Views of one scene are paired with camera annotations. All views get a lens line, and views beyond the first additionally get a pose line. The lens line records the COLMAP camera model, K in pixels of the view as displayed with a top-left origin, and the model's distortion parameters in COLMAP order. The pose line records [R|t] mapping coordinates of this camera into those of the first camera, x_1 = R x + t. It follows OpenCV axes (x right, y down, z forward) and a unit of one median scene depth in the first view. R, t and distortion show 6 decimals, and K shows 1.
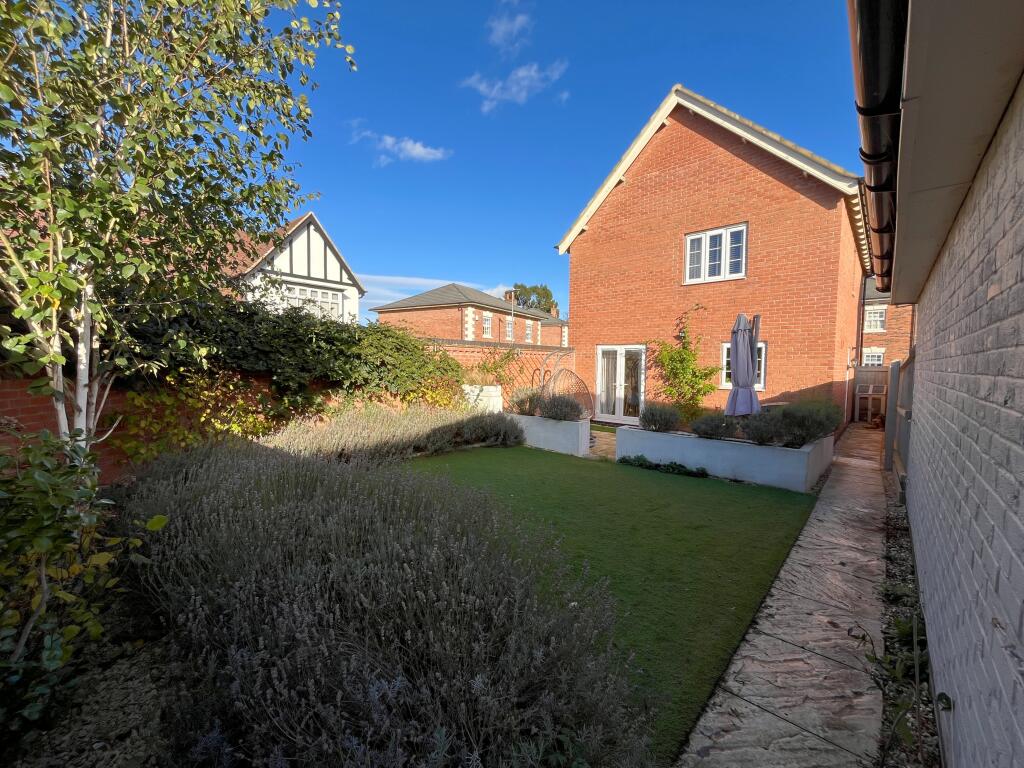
lens RADIAL K [[414.4, 0, 512.0], [0, 414.4, 384.0], [0, 0, 1]] dist [-0.001084, -0.000122]
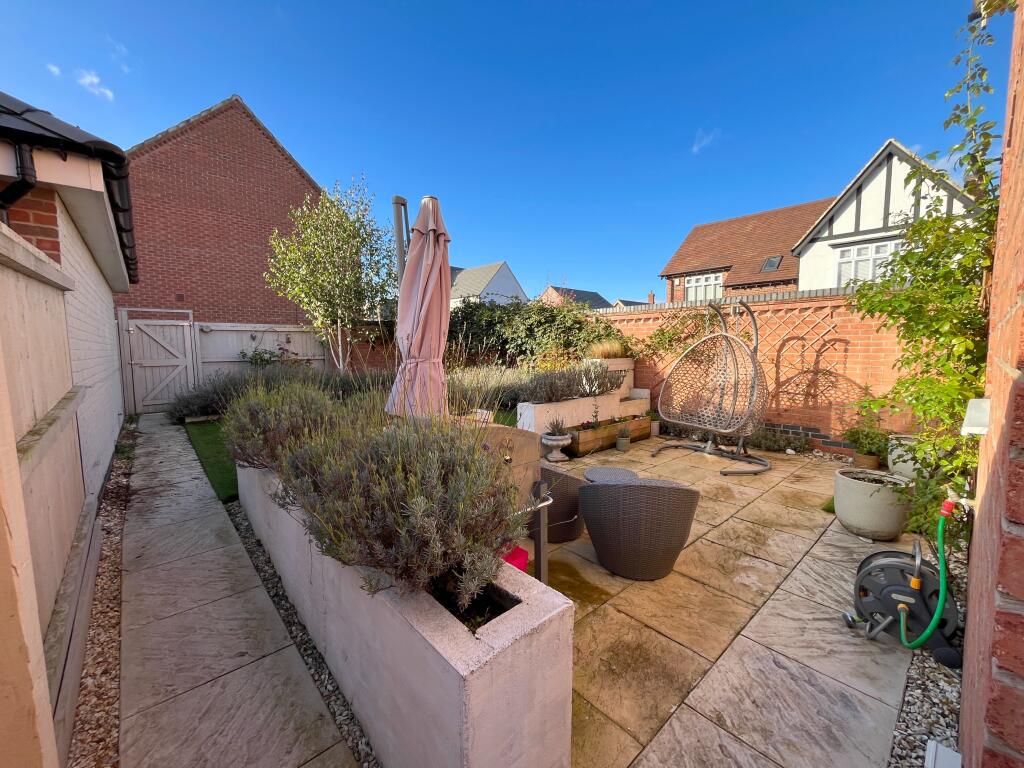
lens RADIAL K [[414.4, 0, 512.0], [0, 414.4, 384.0], [0, 0, 1]] dist [-0.001084, -0.000122]
pose [[-0.111109, 0.077136, -0.990810, 0.387039], [-0.045503, 0.995543, 0.082607, -0.004460], [0.992766, 0.054263, -0.107104, 0.439593]]
